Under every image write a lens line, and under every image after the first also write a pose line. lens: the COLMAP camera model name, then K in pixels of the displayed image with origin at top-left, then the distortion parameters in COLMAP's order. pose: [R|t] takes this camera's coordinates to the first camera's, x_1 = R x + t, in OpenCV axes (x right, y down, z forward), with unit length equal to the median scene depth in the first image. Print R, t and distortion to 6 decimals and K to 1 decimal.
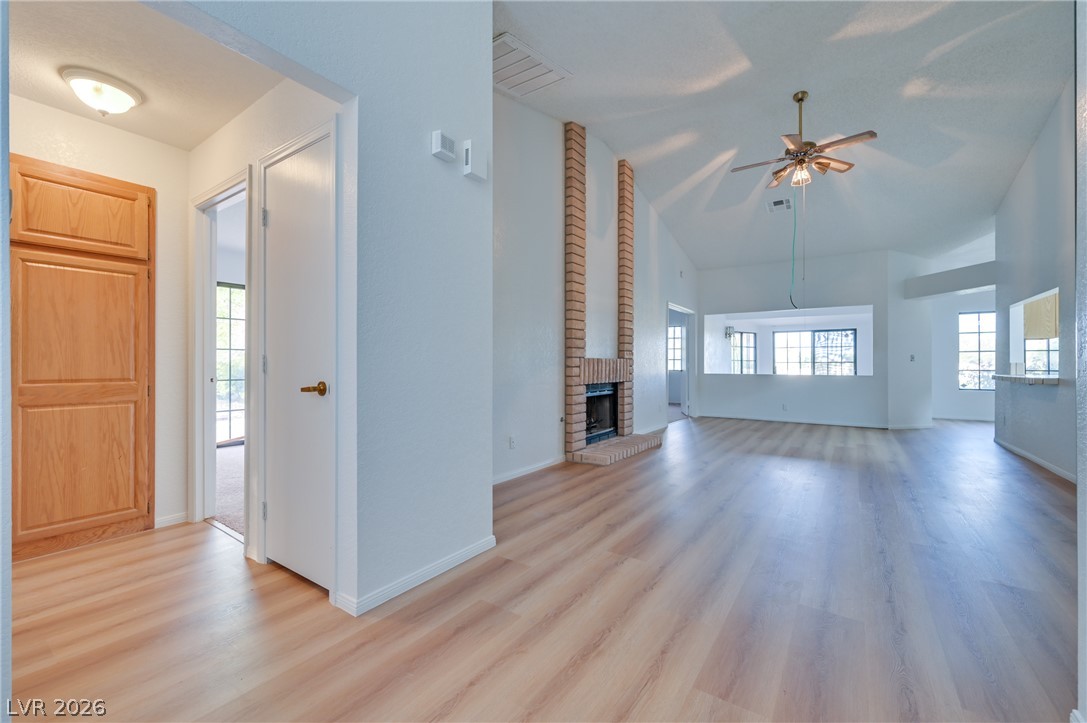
lens RADIAL K [[446.3, 0, 528.0], [0, 446.3, 367.3], [0, 0, 1]] dist [-0.016095, -0.000358]
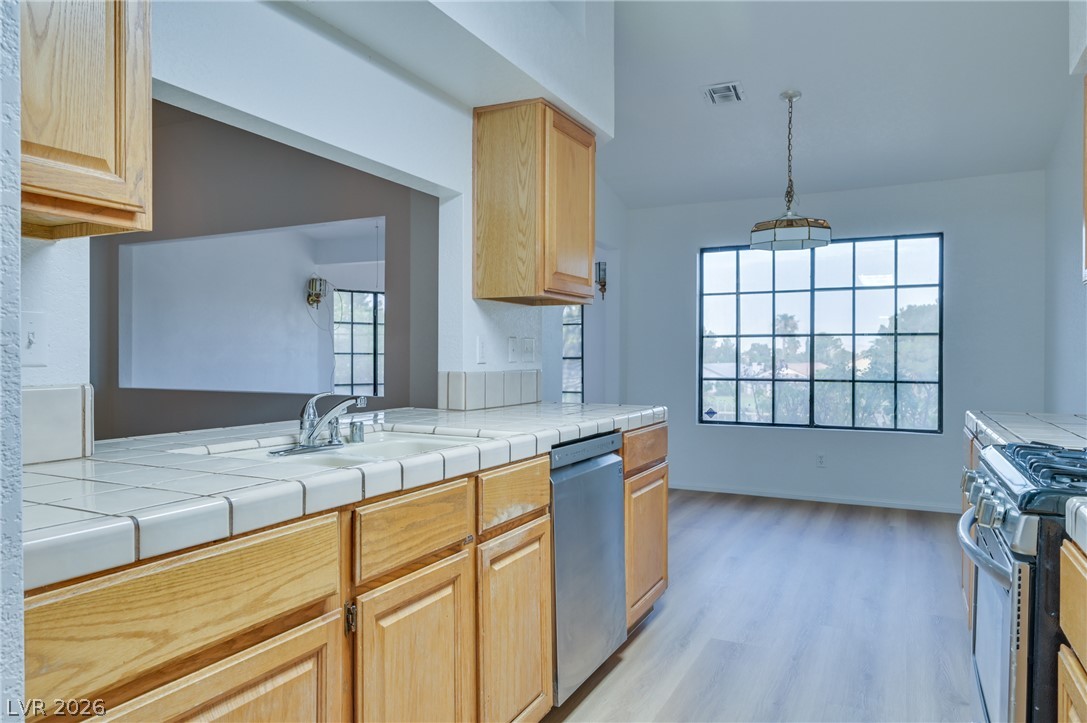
lens RADIAL K [[744.9, 0, 498.3], [0, 744.9, 360.2], [0, 0, 1]] dist [-0.005231, -0.000606]
pose [[0.989473, -0.000900, 0.144717, 0.789194], [0.000708, 0.999999, 0.001379, -0.015476], [-0.144718, -0.001262, 0.989472, 0.326523]]
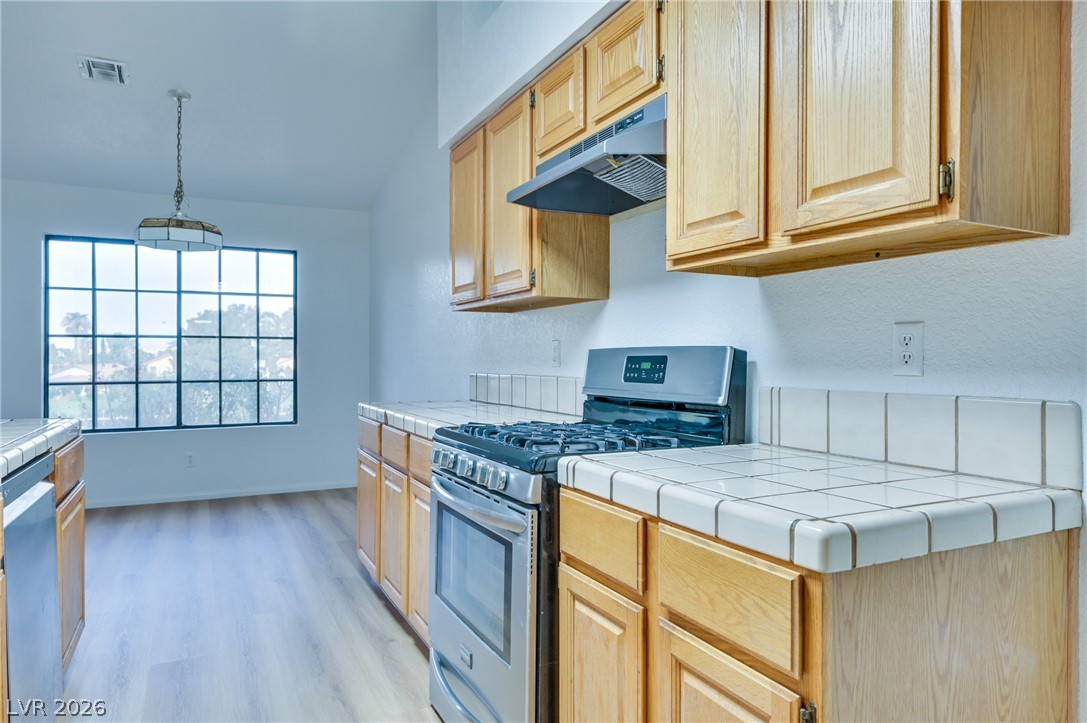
lens RADIAL K [[697.0, 0, 554.2], [0, 697.0, 357.6], [0, 0, 1]] dist [-0.003578, -0.002215]
pose [[0.437903, -0.003331, 0.899016, 0.736207], [0.005650, 0.999984, 0.000953, -0.016920], [-0.899004, 0.004662, 0.437915, 0.377784]]
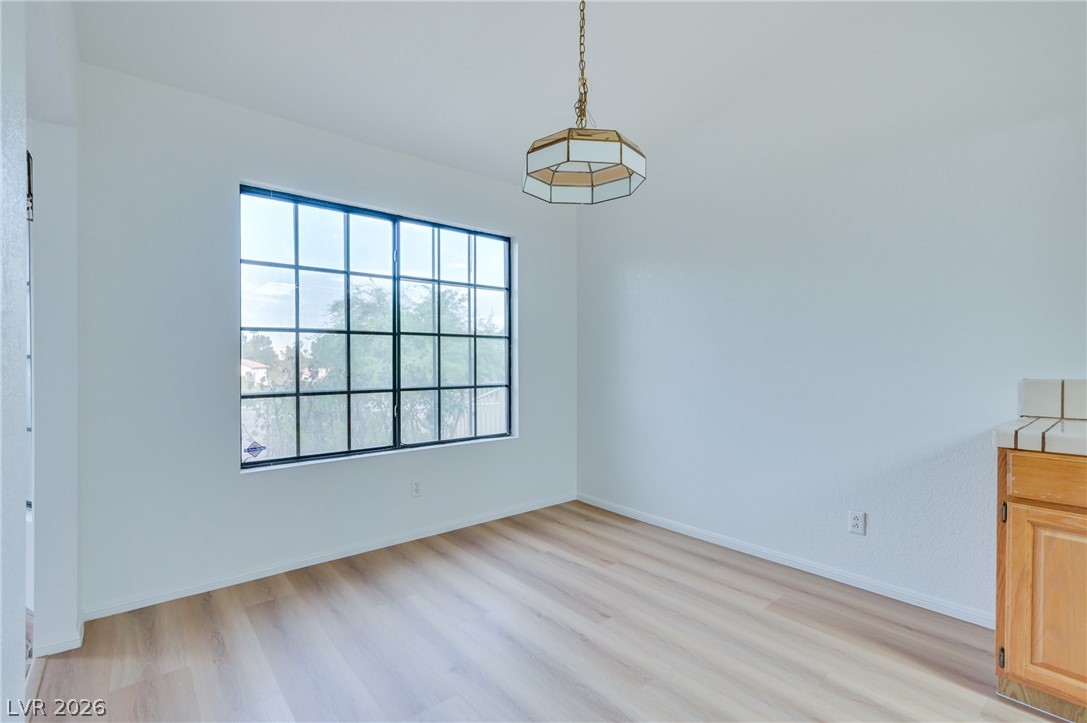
lens RADIAL K [[477.7, 0, 557.6], [0, 477.7, 361.5], [0, 0, 1]] dist [-0.000014, -0.000562]
pose [[0.223203, -0.007667, 0.974742, 0.869327], [0.005866, 0.999962, 0.006522, -0.018601], [-0.974754, 0.004262, 0.223240, 0.872746]]
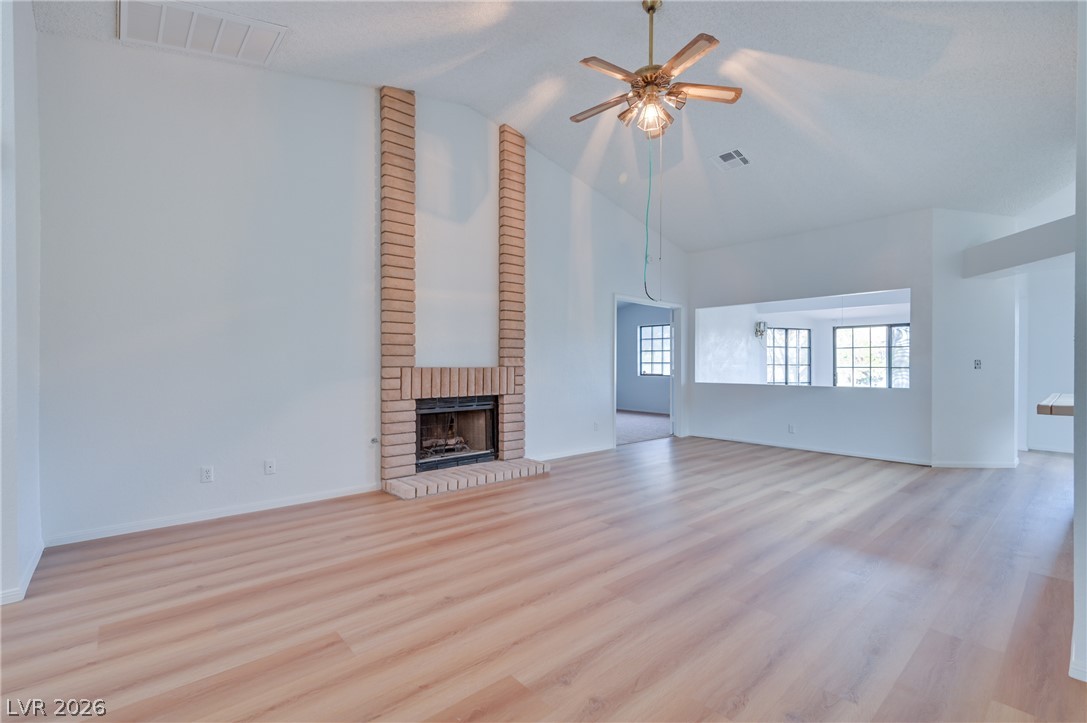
lens RADIAL K [[477.7, 0, 524.3], [0, 477.7, 364.7], [0, 0, 1]] dist [-0.000014, -0.000562]
pose [[0.971207, 0.000478, -0.238237, 0.371613], [-0.002248, 0.999972, -0.007159, -0.013432], [0.238227, 0.007488, 0.971181, 0.123801]]
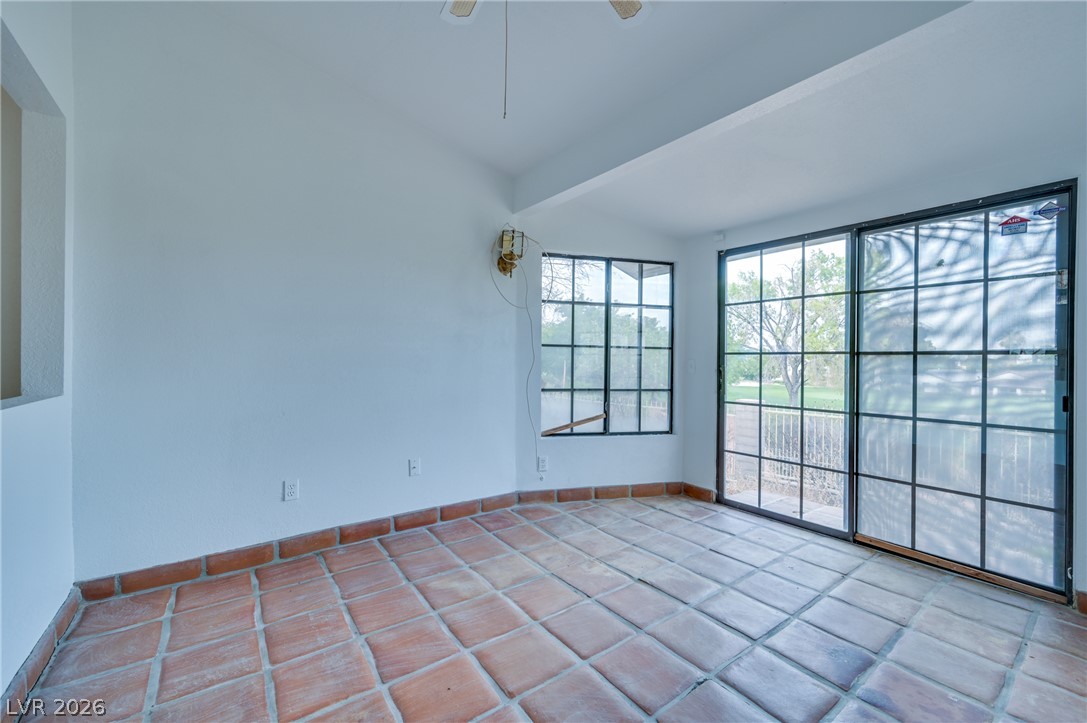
lens RADIAL K [[435.7, 0, 534.8], [0, 435.7, 363.2], [0, 0, 1]] dist [0.002932, -0.000966]
pose [[0.956692, 0.014327, -0.290750, 0.831206], [-0.013904, 0.999897, 0.003523, -0.005710], [0.290770, 0.000672, 0.956793, 1.083946]]
